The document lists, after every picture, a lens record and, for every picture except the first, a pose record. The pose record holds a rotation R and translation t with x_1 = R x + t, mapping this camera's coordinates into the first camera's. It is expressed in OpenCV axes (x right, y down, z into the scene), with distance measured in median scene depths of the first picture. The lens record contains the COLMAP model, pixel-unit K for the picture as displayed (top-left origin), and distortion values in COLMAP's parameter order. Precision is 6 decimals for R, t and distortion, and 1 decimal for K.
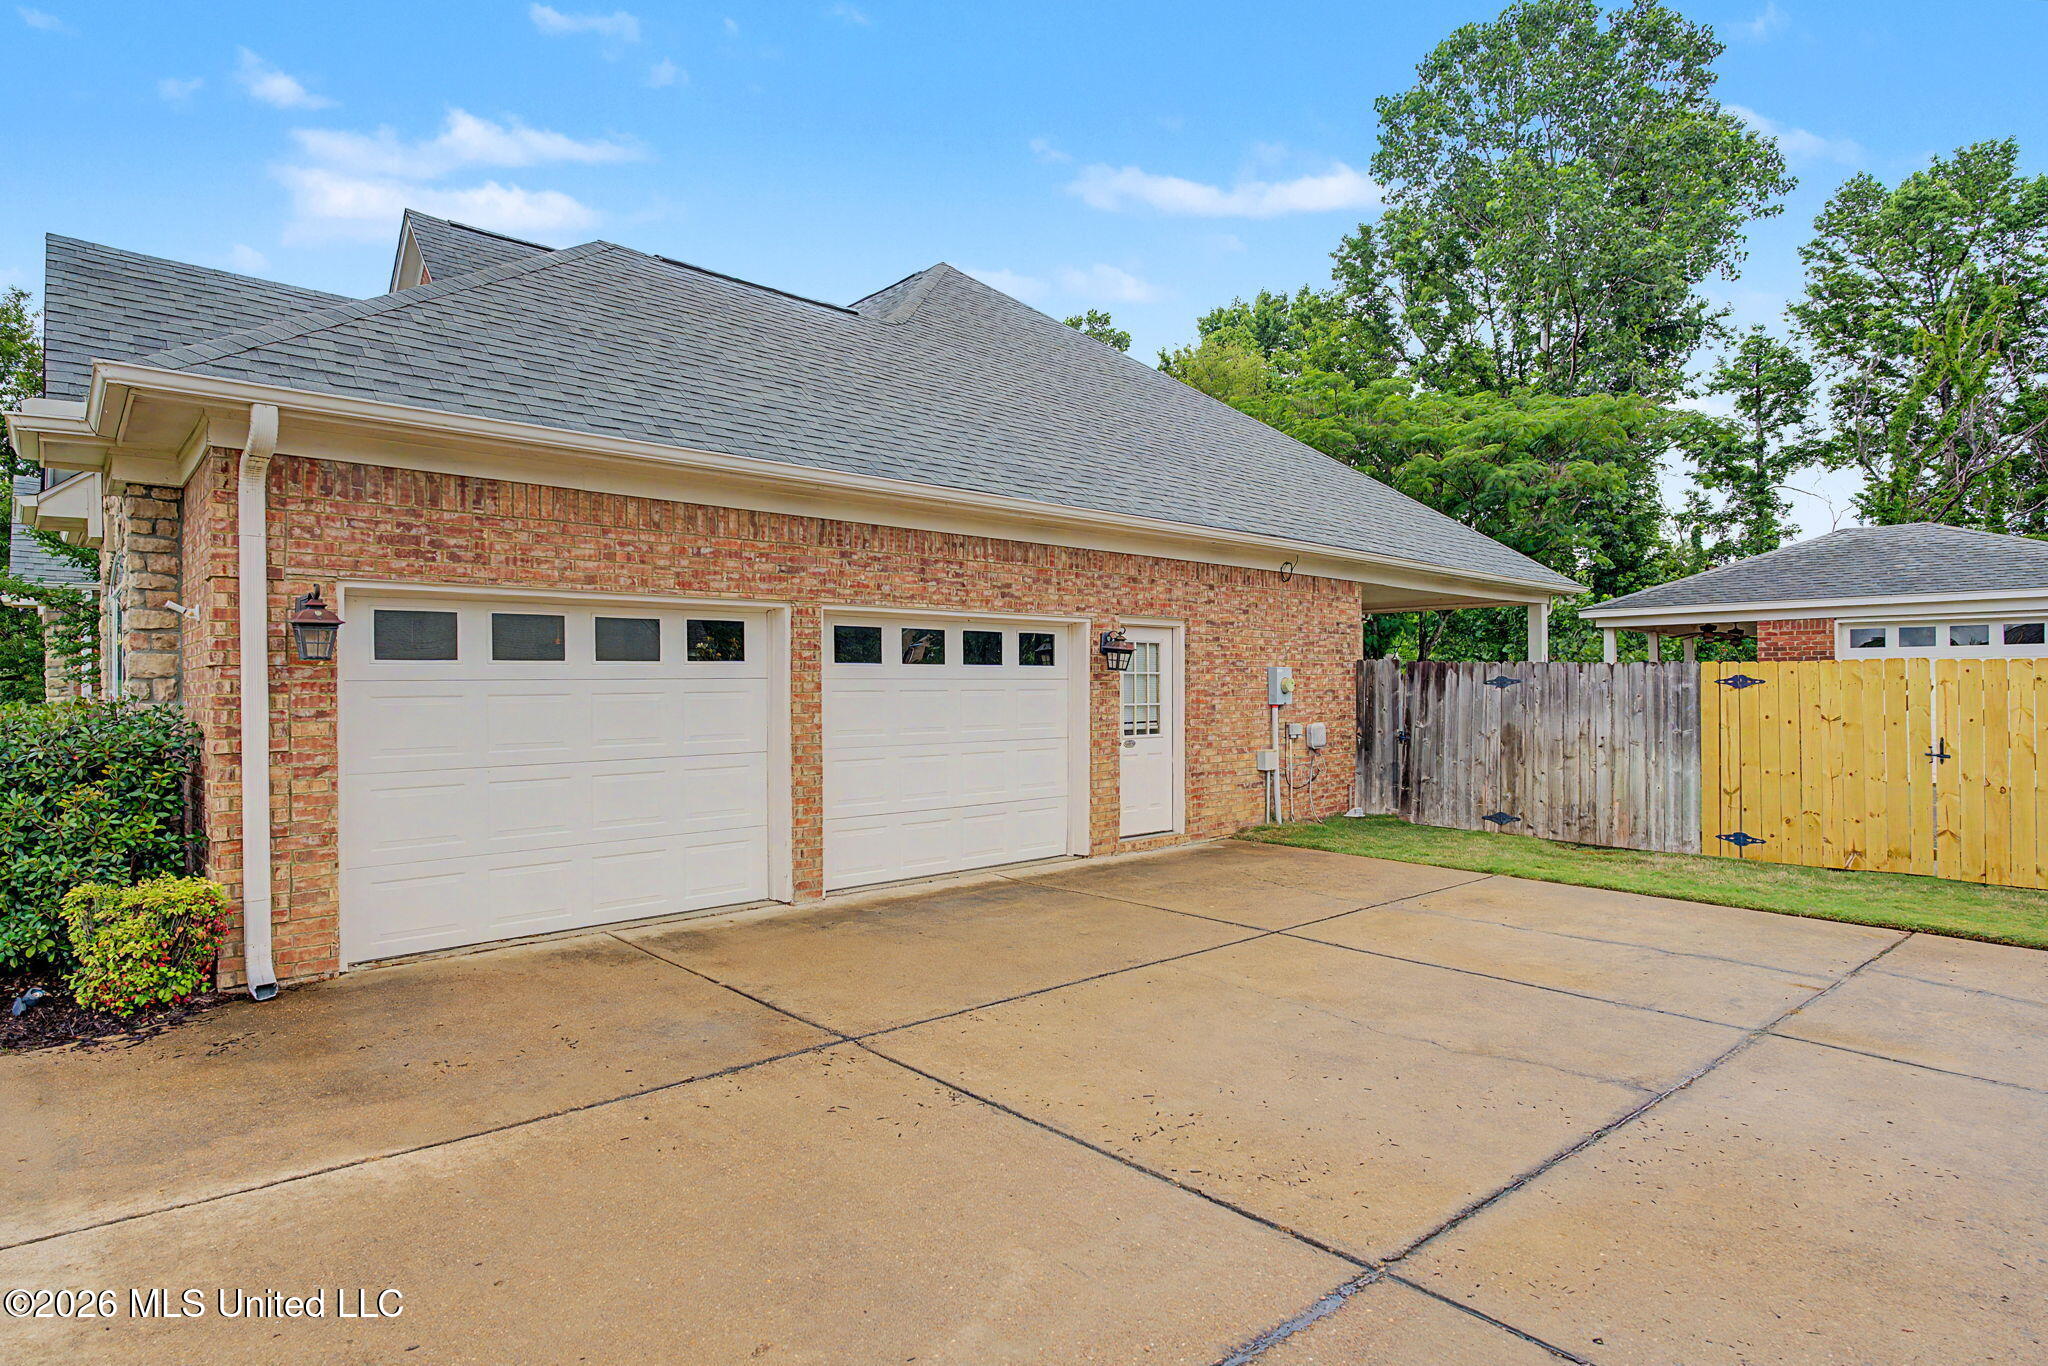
lens RADIAL K [[1066.3, 0, 1050.4], [0, 1066.3, 710.2], [0, 0, 1]] dist [0.000150, 0.002964]
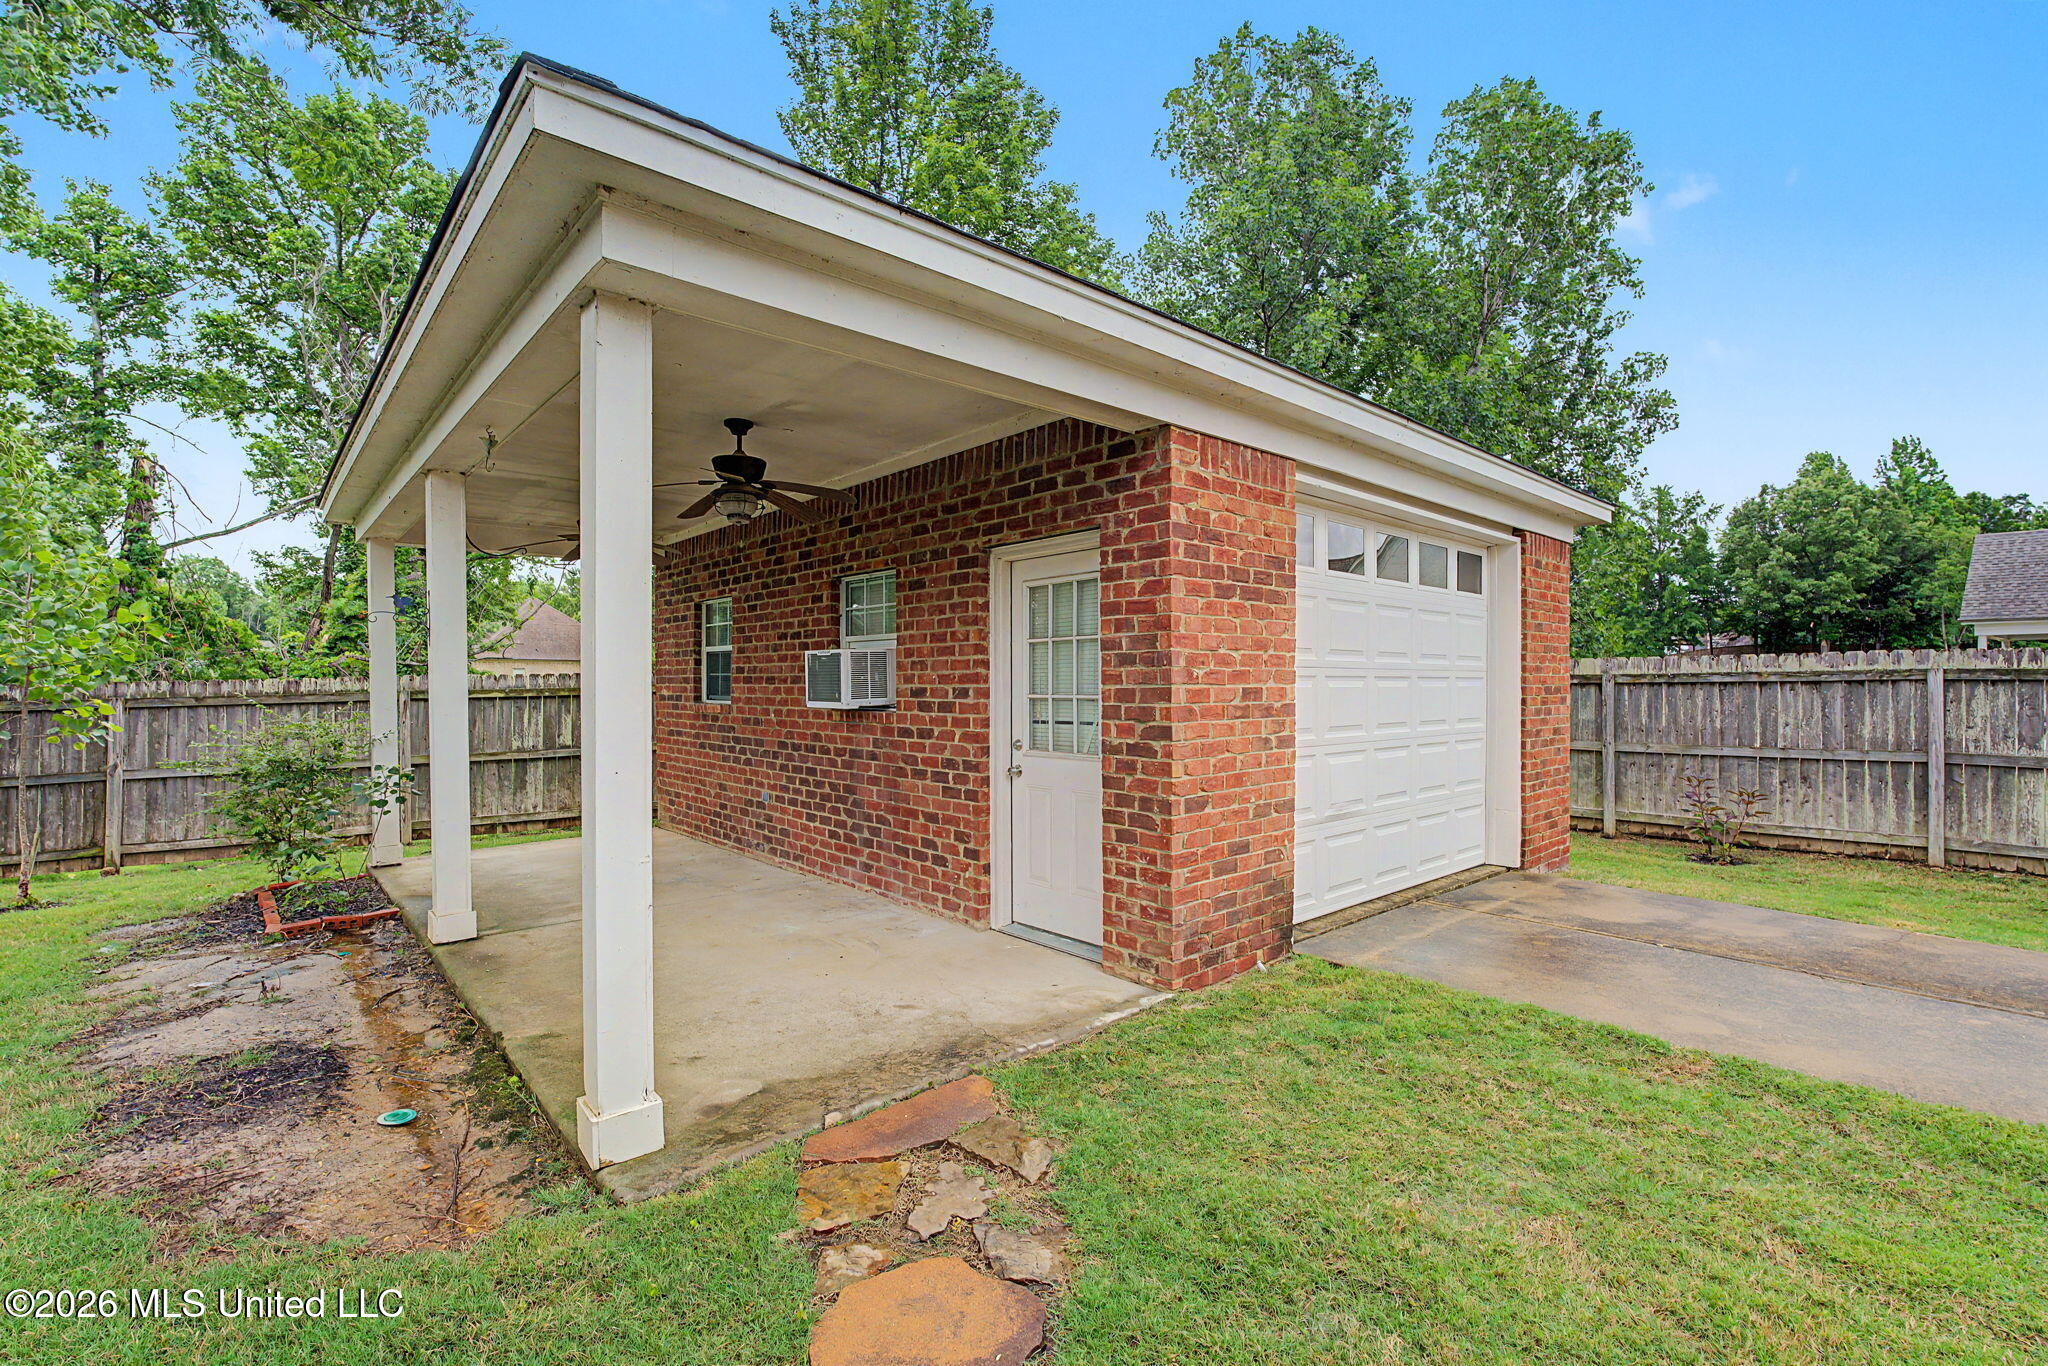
lens RADIAL K [[923.4, 0, 1042.7], [0, 923.4, 683.9], [0, 0, 1]] dist [-0.013997, 0.000766]
pose [[0.104630, 0.007580, 0.994482, 0.181964], [0.018262, 0.999788, -0.009542, -0.007041], [-0.994344, 0.019160, 0.104469, 0.457289]]
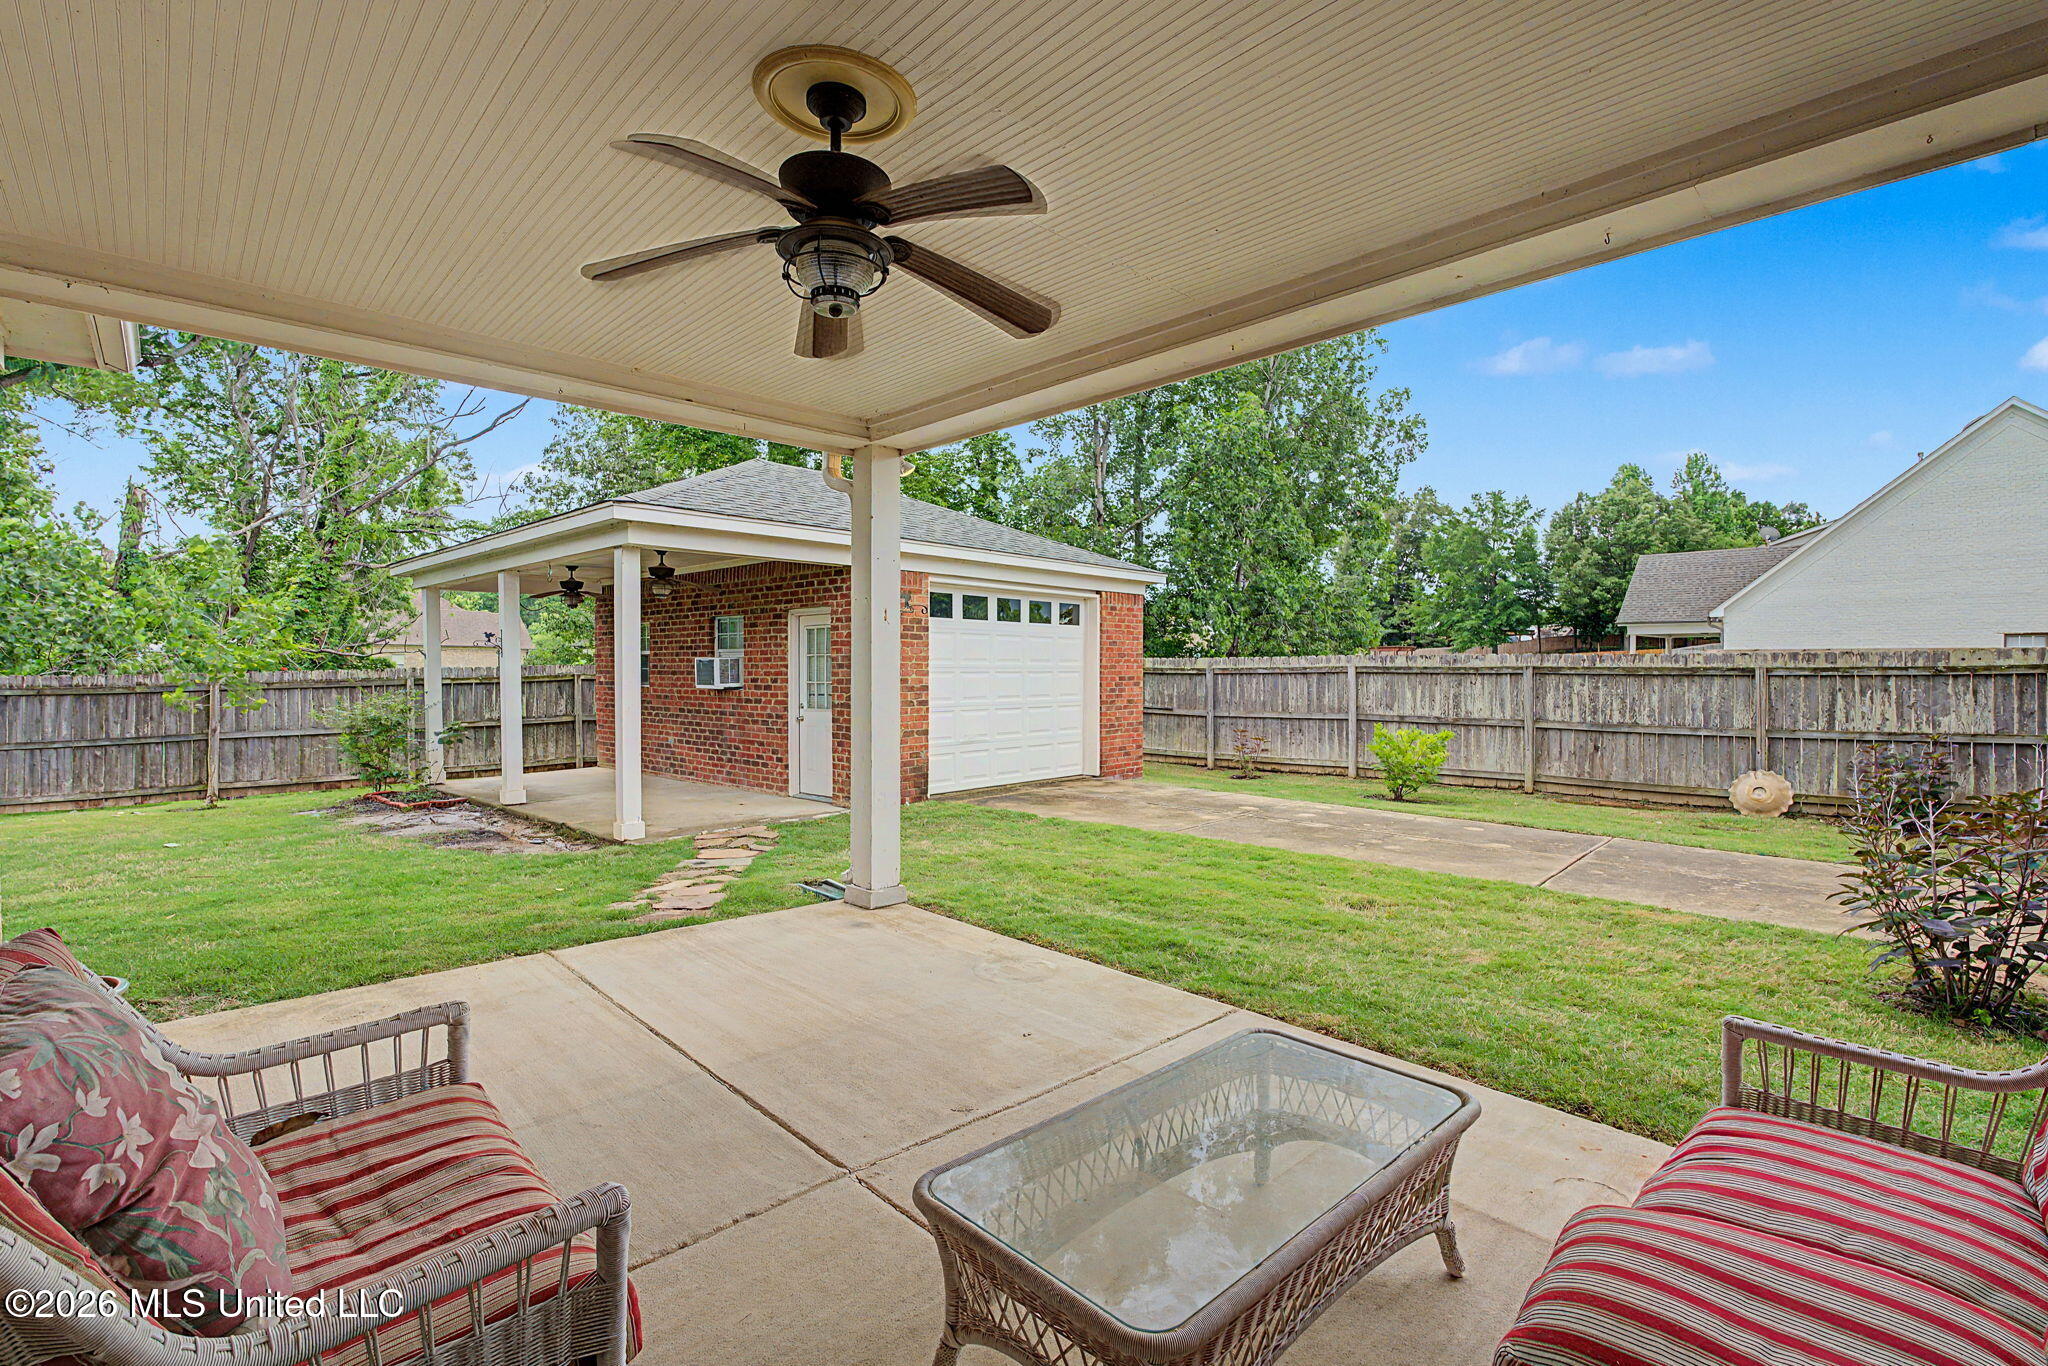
lens RADIAL K [[923.4, 0, 1045.7], [0, 923.4, 676.0], [0, 0, 1]] dist [-0.013997, 0.000766]
pose [[-0.005552, -0.000237, 0.999985, 0.029216], [0.018407, 0.999831, 0.000339, -0.007205], [-0.999815, 0.018409, -0.005547, 0.399813]]
